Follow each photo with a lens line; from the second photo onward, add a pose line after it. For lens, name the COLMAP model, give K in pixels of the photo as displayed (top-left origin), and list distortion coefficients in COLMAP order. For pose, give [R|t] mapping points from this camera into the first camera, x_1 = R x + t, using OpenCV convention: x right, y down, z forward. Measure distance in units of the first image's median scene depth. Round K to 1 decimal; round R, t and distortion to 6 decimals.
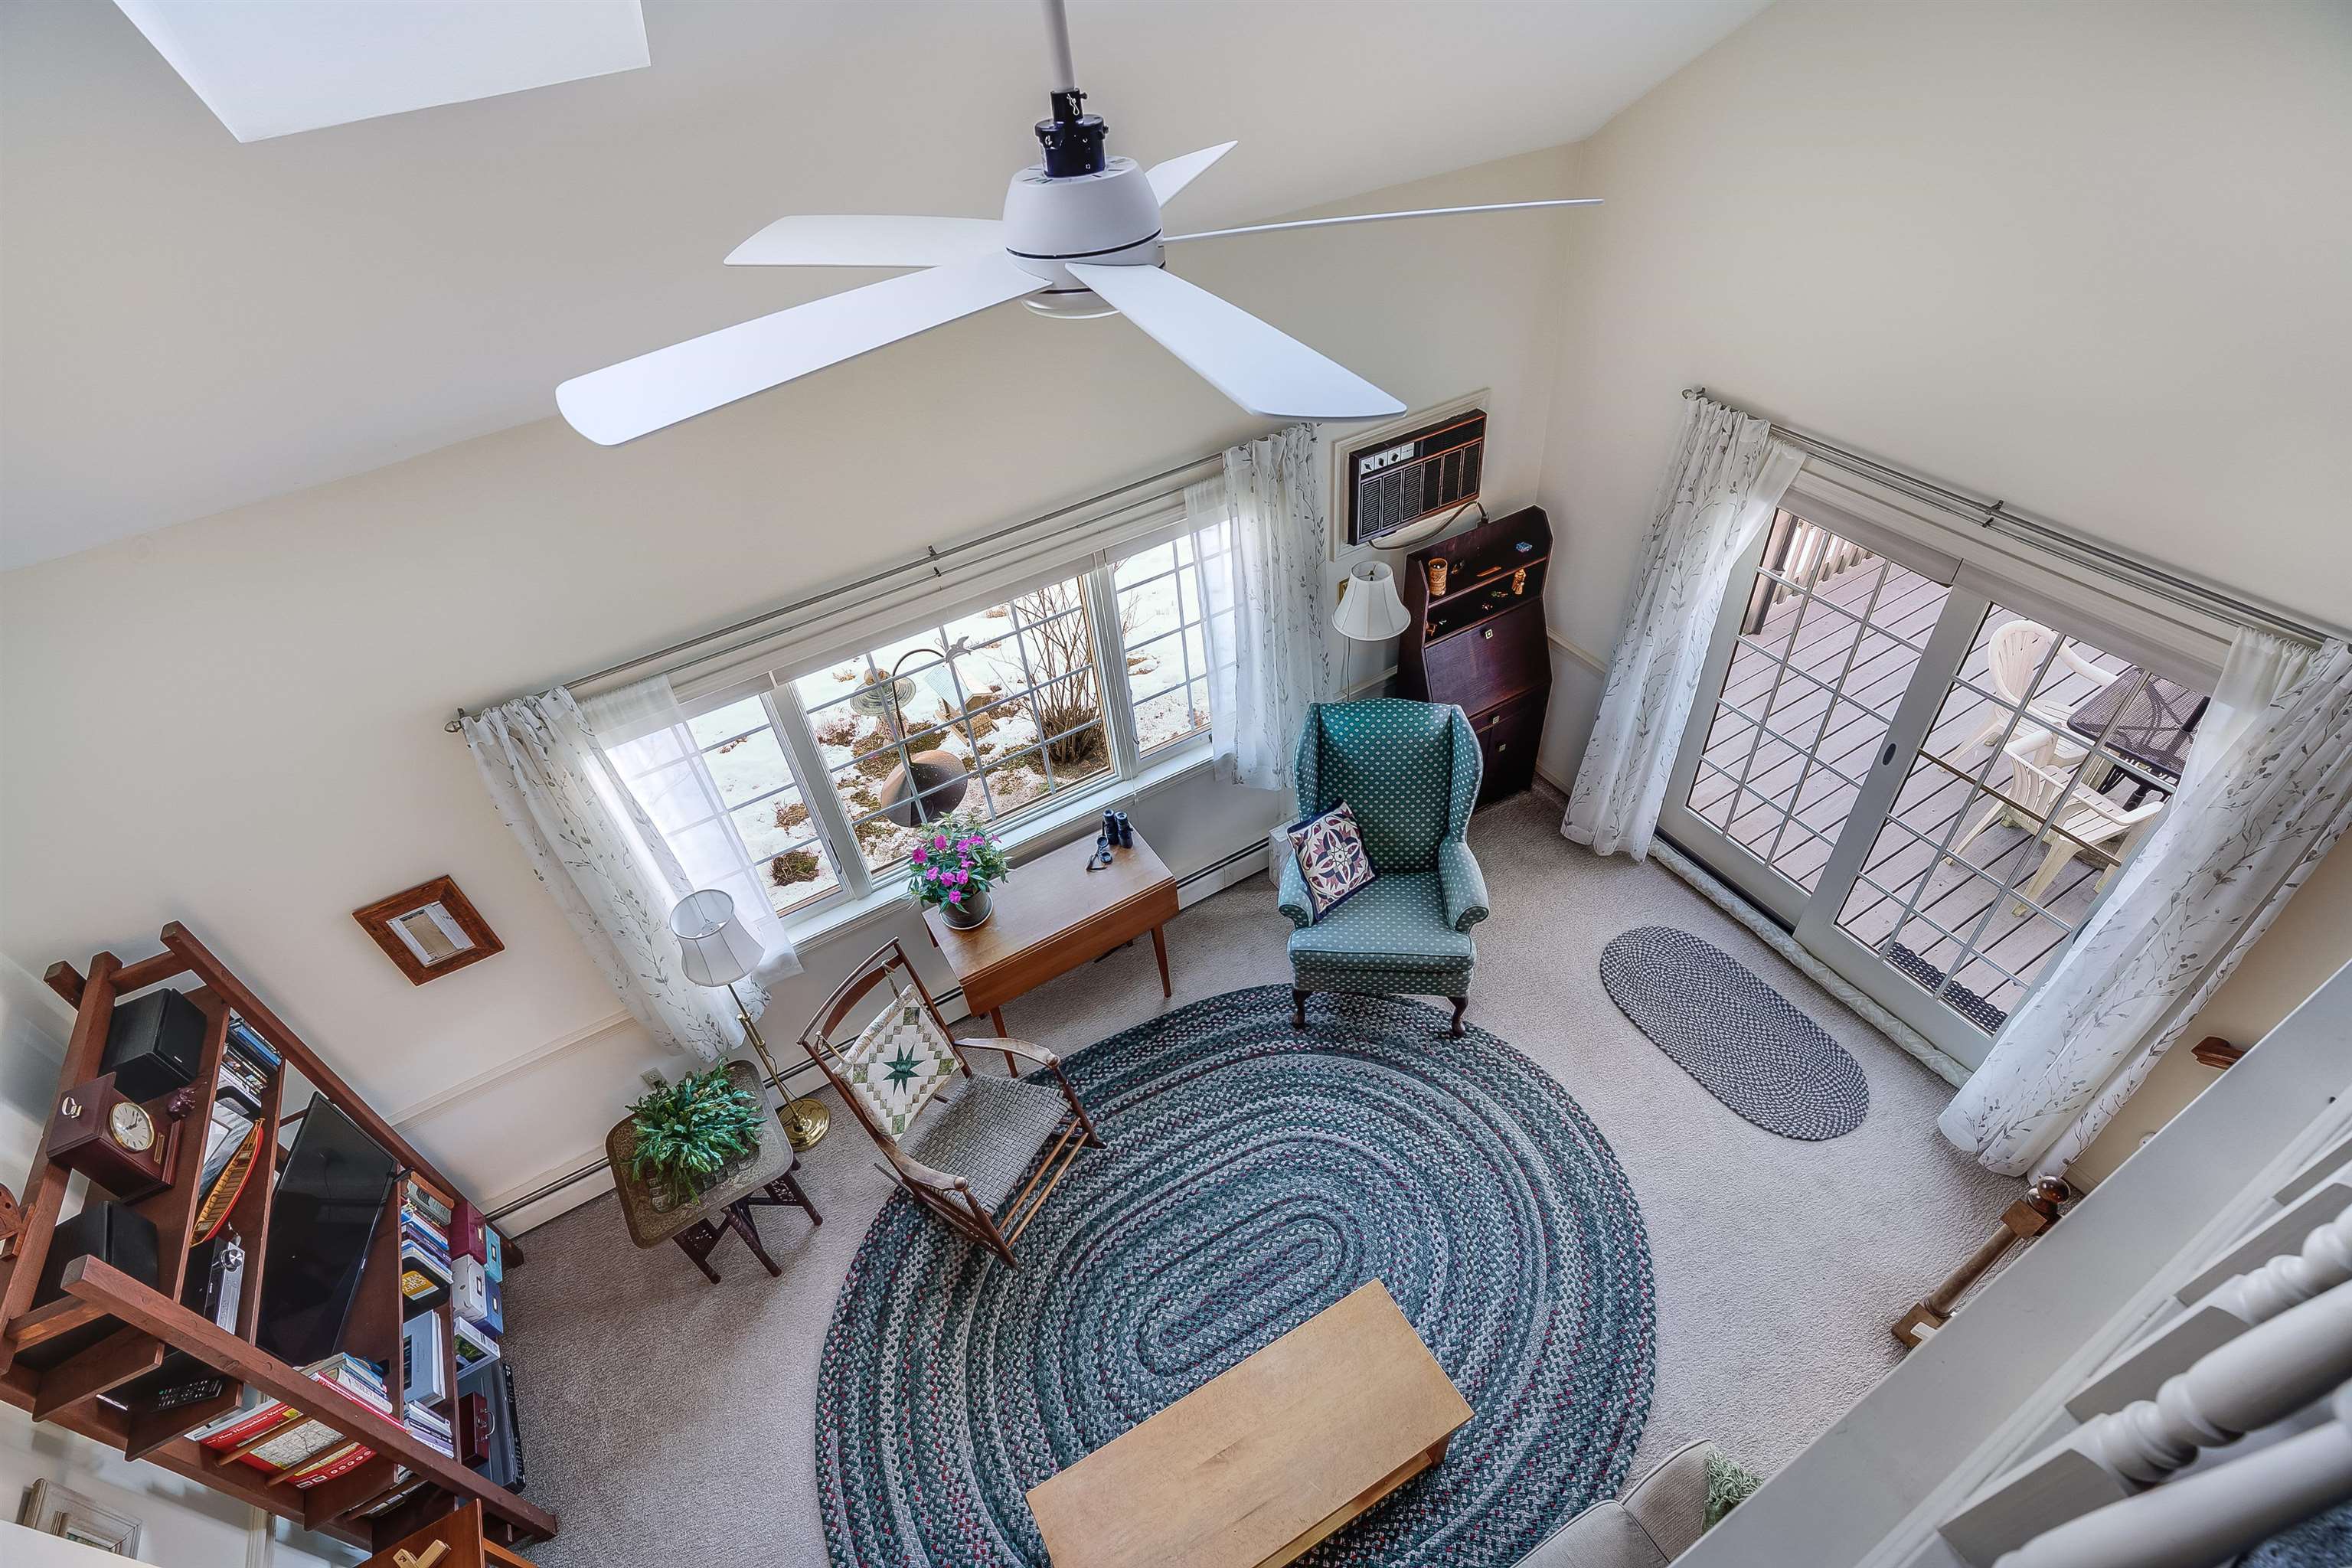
lens RADIAL K [[1082.6, 0, 1174.7], [0, 1082.6, 790.4], [0, 0, 1]] dist [-0.076096, 0.034620]
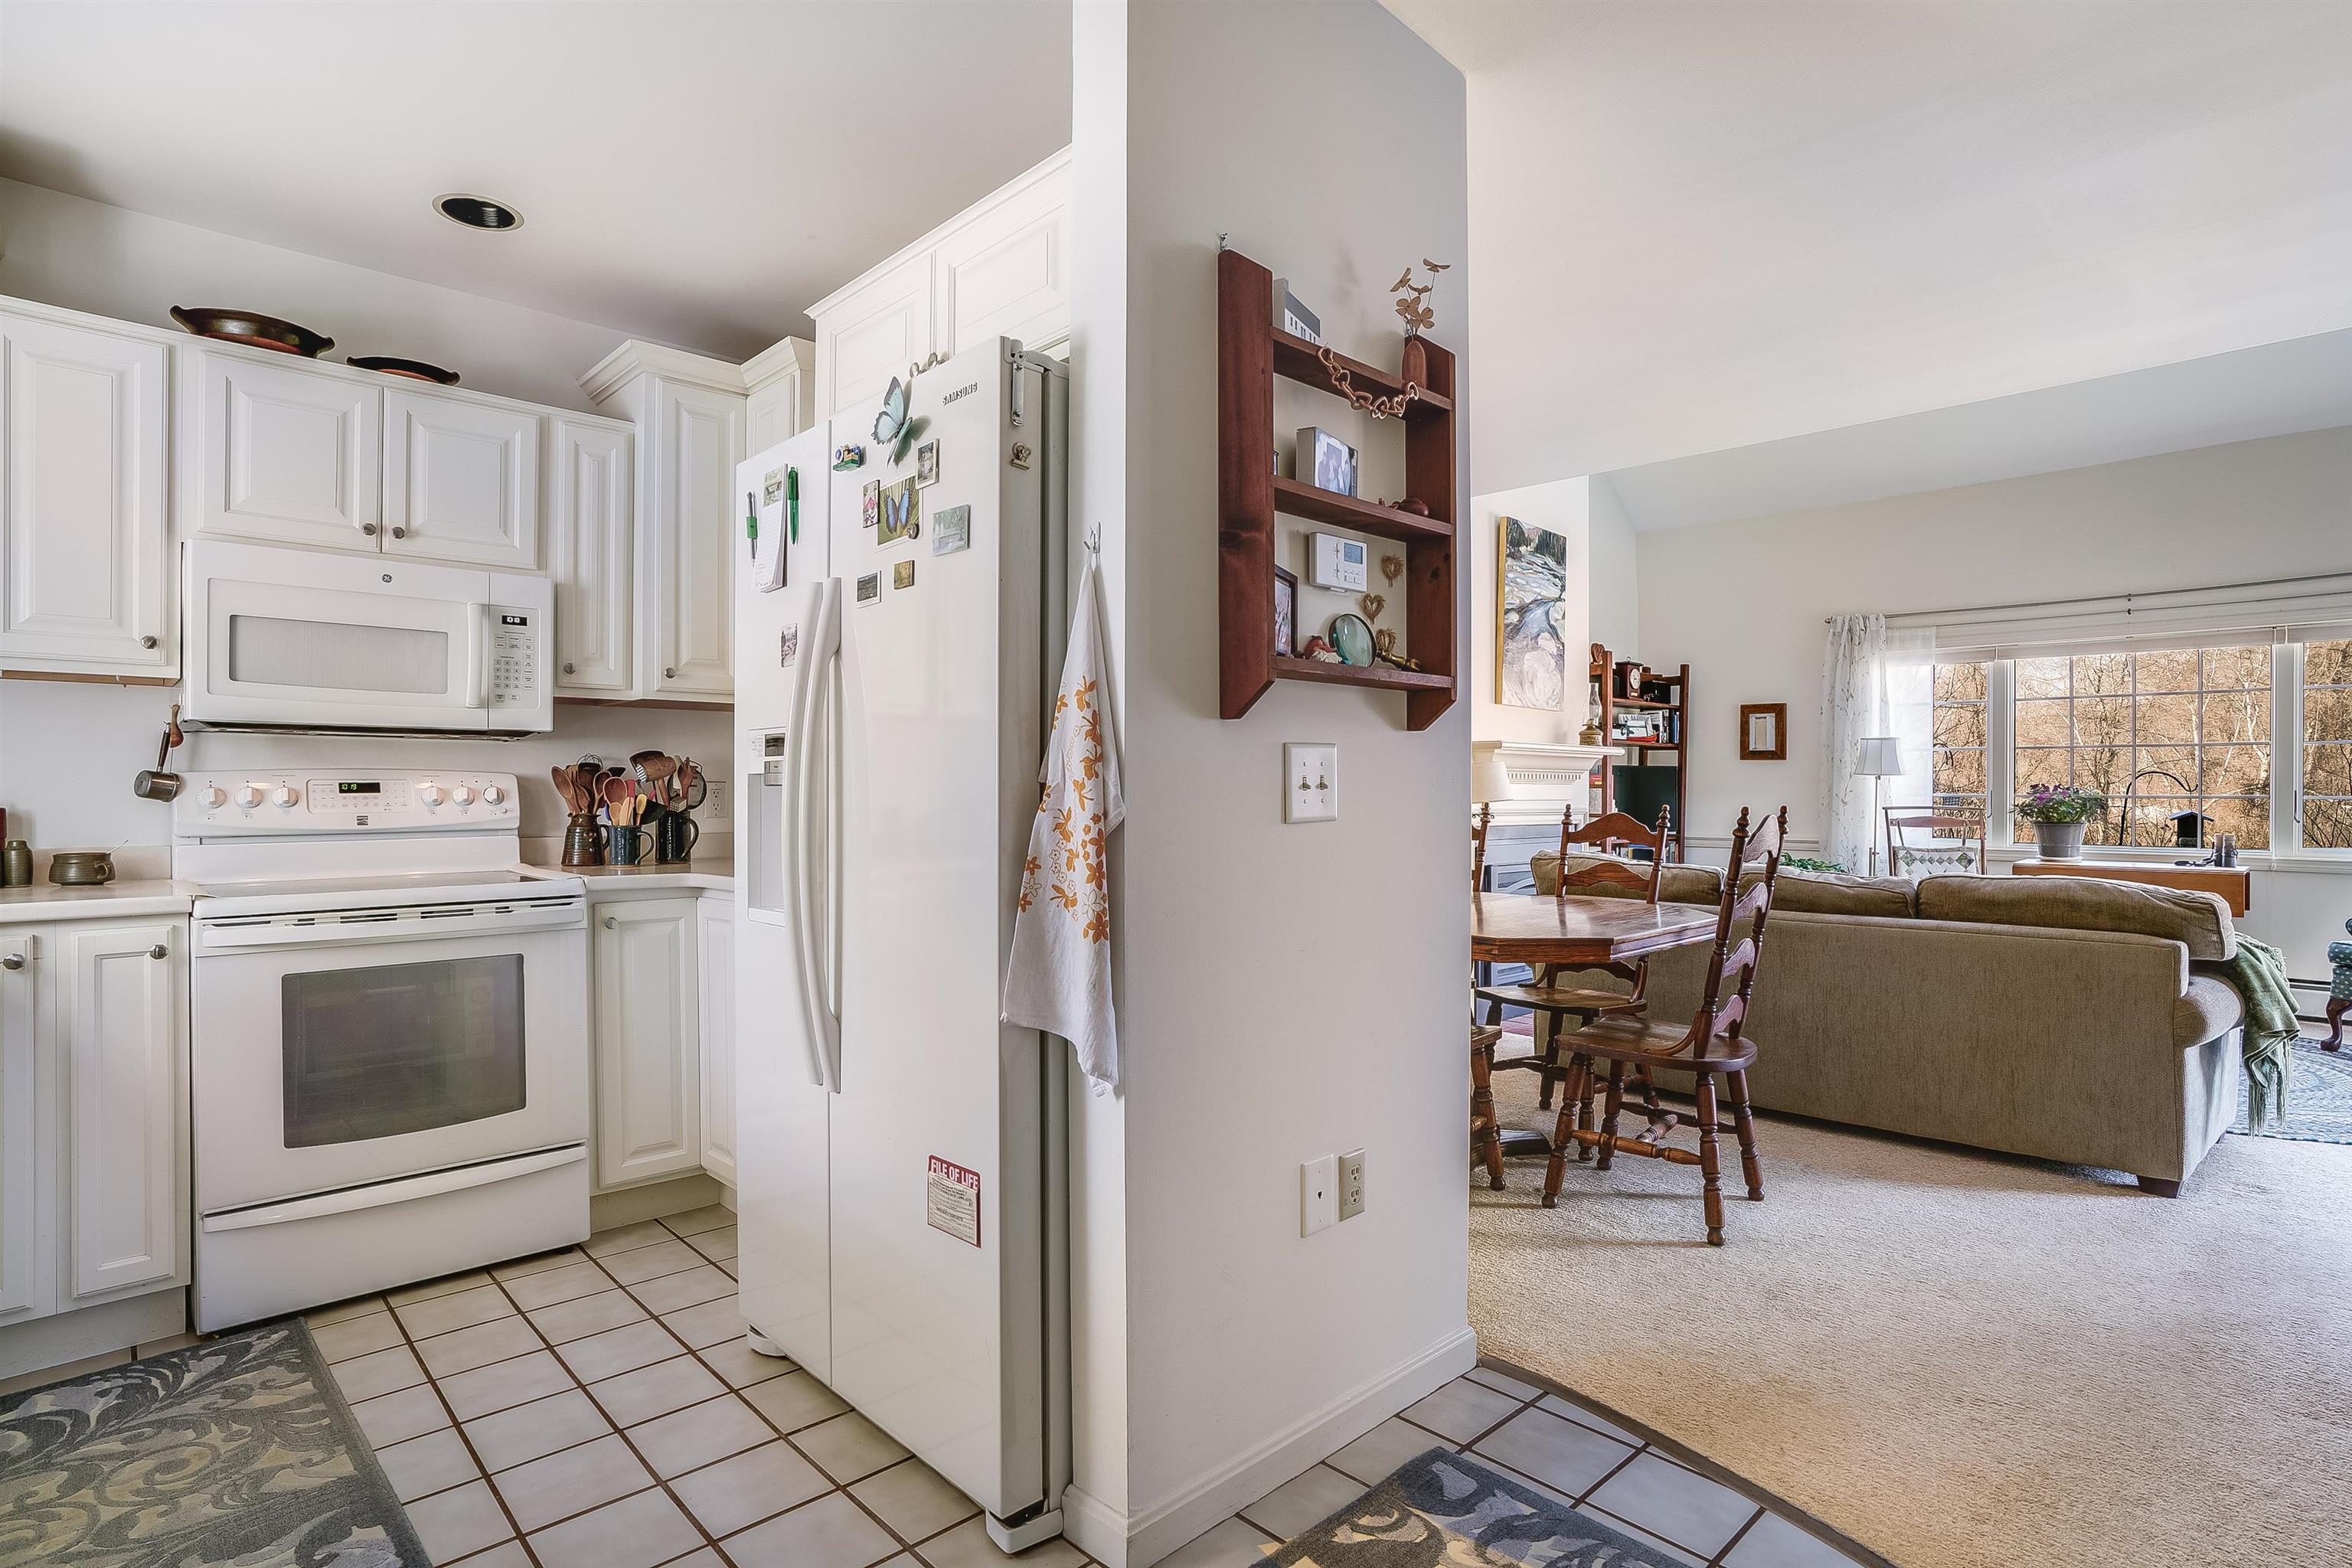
lens RADIAL K [[1192.1, 0, 1176.1], [0, 1192.1, 790.5], [0, 0, 1]] dist [-0.055718, 0.030186]
pose [[0.243501, 0.089604, -0.965753, 1.010617], [-0.671856, 0.733718, -0.101323, 1.003120], [0.699512, 0.673519, 0.238862, -0.210730]]
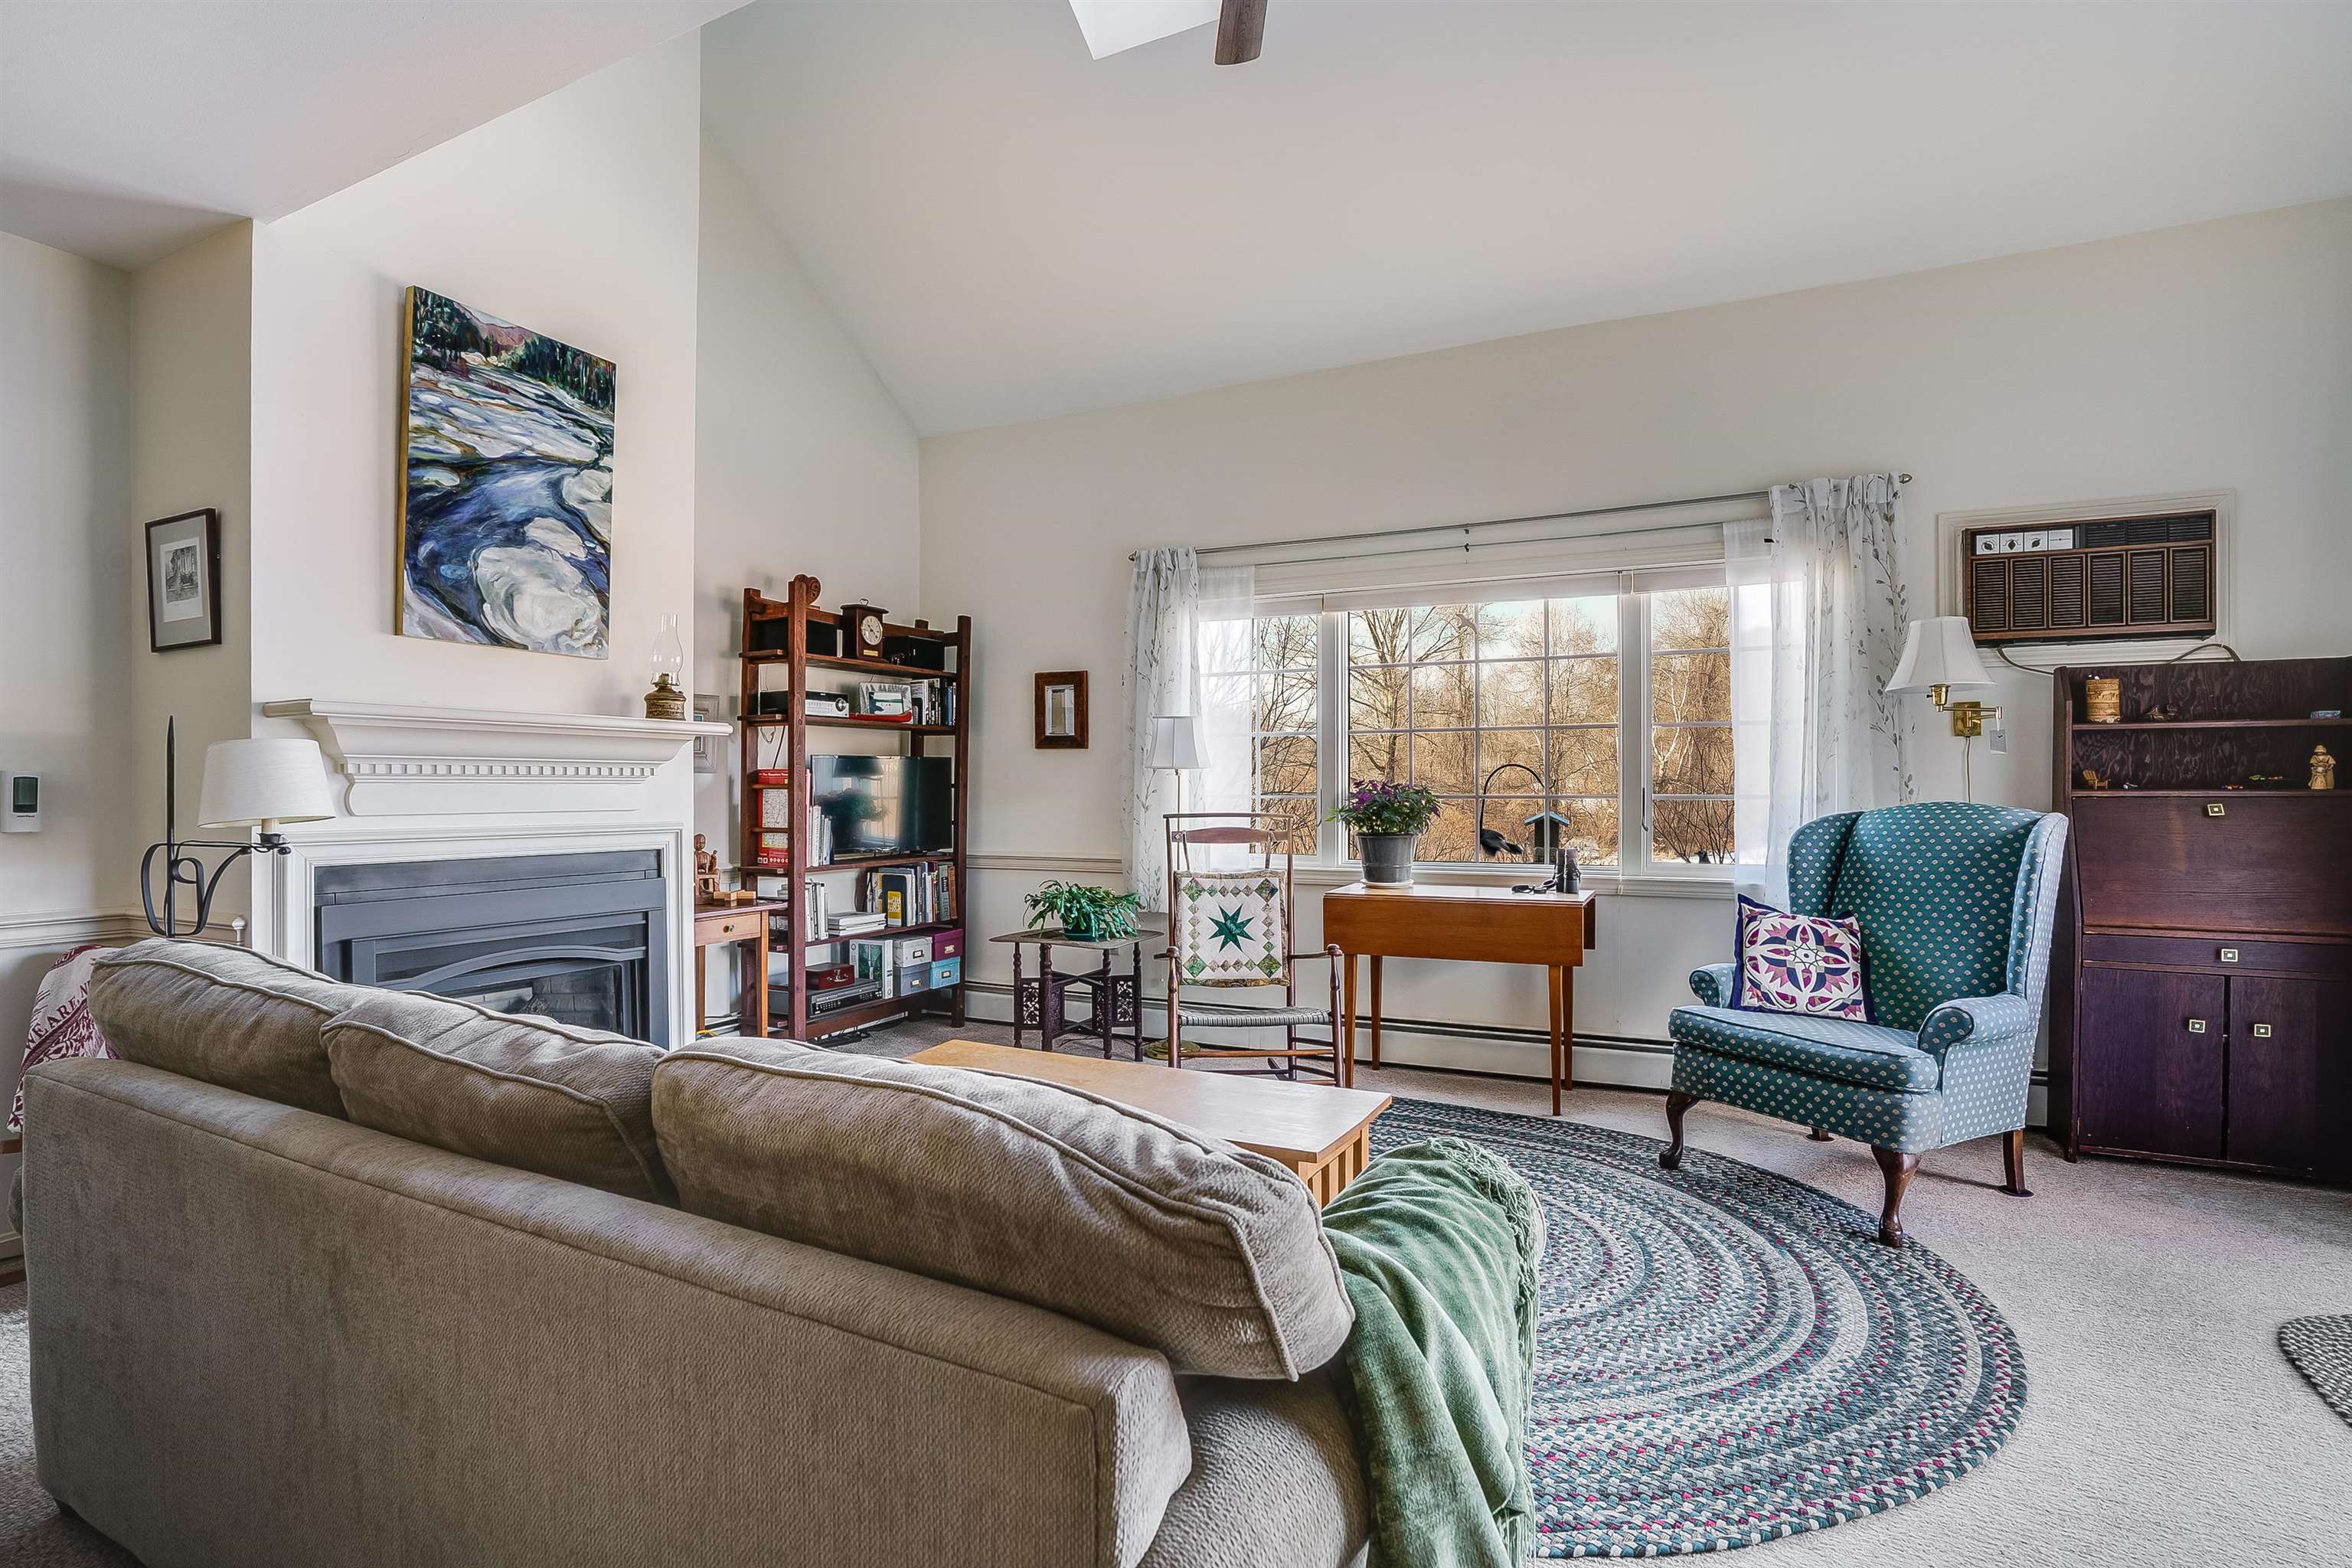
lens RADIAL K [[1133.7, 0, 1173.4], [0, 1133.7, 794.1], [0, 0, 1]] dist [-0.066879, 0.030854]
pose [[0.551689, 0.090900, -0.829082, 0.587216], [-0.595143, 0.739327, -0.314962, 0.522428], [0.584332, 0.667183, 0.461977, 0.364766]]
